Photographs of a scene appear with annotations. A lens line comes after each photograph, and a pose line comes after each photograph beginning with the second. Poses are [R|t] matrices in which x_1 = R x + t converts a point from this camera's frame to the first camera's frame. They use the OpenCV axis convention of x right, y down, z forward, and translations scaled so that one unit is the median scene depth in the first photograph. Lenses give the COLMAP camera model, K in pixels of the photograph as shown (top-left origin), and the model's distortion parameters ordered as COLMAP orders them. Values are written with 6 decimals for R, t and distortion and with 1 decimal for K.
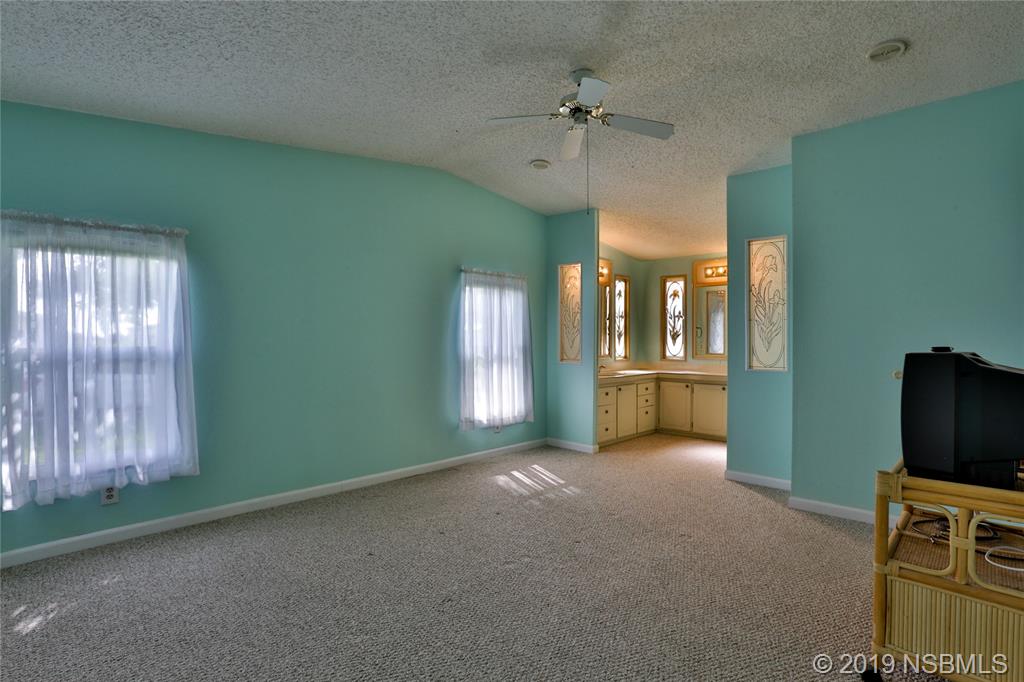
lens RADIAL K [[508.9, 0, 511.1], [0, 508.9, 343.3], [0, 0, 1]] dist [-0.057571, 0.024021]
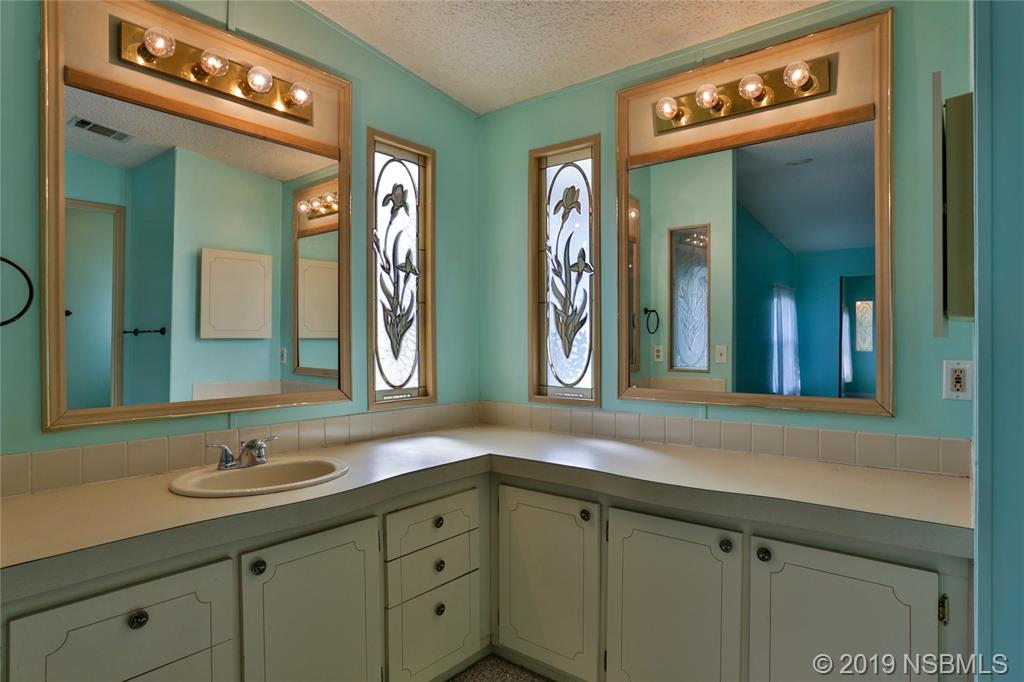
lens RADIAL K [[568.0, 0, 512.0], [0, 568.0, 341.0], [0, 0, 1]] dist [-0.035652, 0.000028]
pose [[0.996658, -0.004396, 0.081568, 0.255091], [0.004669, 0.999984, -0.003154, -0.004157], [-0.081553, 0.003525, 0.996663, 0.631018]]
